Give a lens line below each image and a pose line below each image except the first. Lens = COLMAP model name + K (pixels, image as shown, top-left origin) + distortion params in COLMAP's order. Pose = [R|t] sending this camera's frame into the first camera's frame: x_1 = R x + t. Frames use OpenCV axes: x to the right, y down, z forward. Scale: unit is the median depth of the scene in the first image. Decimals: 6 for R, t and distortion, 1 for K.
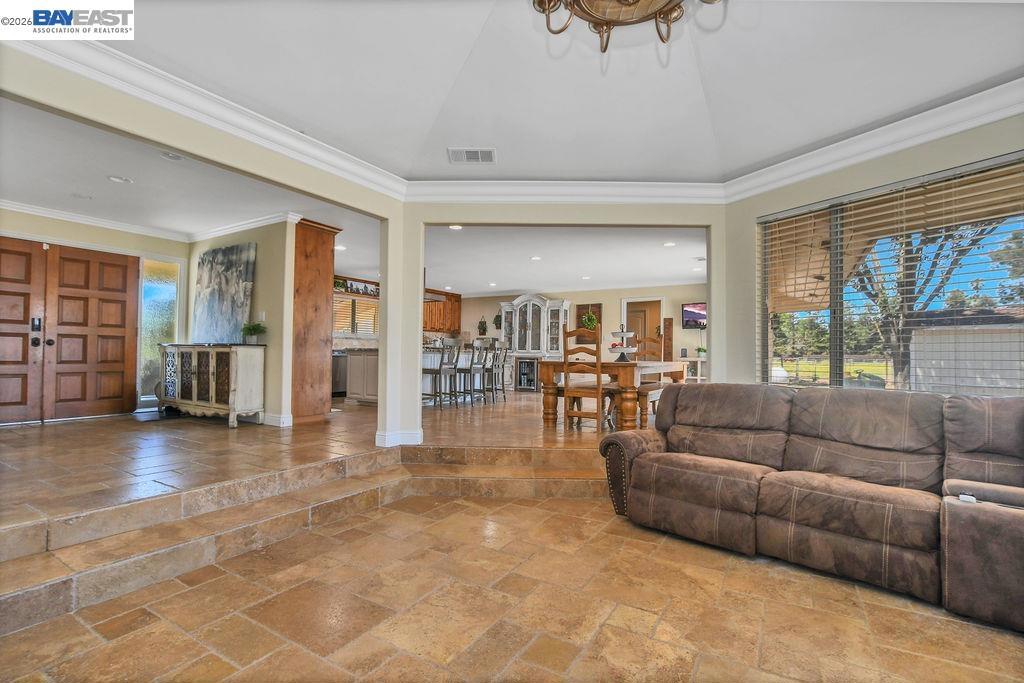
lens RADIAL K [[486.9, 0, 515.3], [0, 486.9, 344.8], [0, 0, 1]] dist [-0.006685, 0.000281]
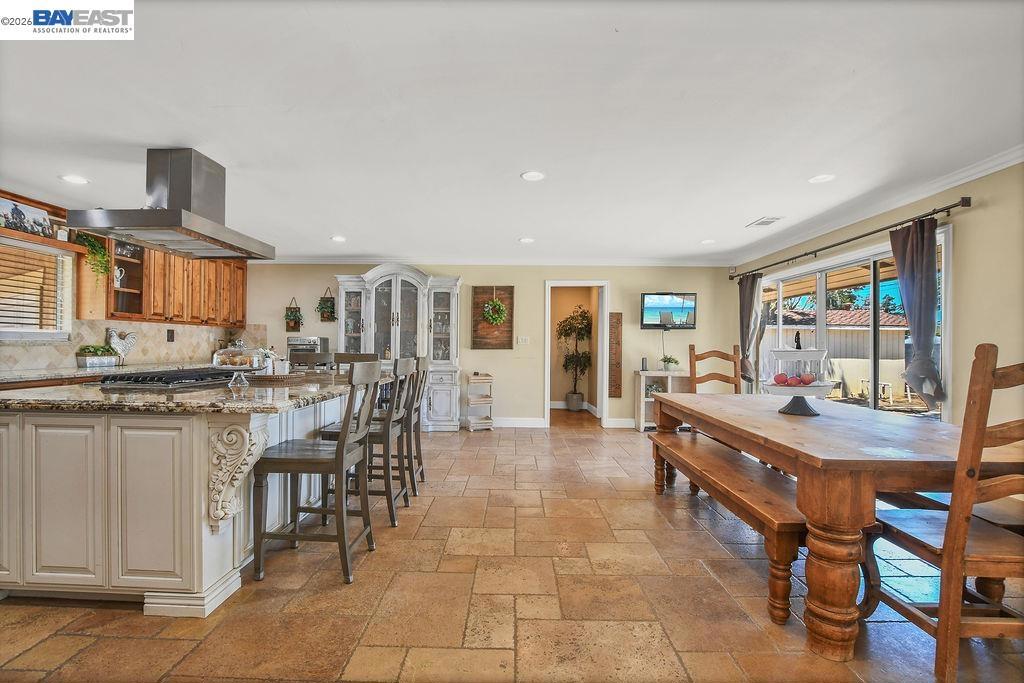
lens RADIAL K [[486.9, 0, 507.4], [0, 486.9, 341.9], [0, 0, 1]] dist [-0.006685, 0.000281]
pose [[0.871000, -0.001100, 0.491282, -0.144732], [-0.009312, 0.999781, 0.018748, -0.022934], [-0.491195, -0.020905, 0.870799, 0.433693]]
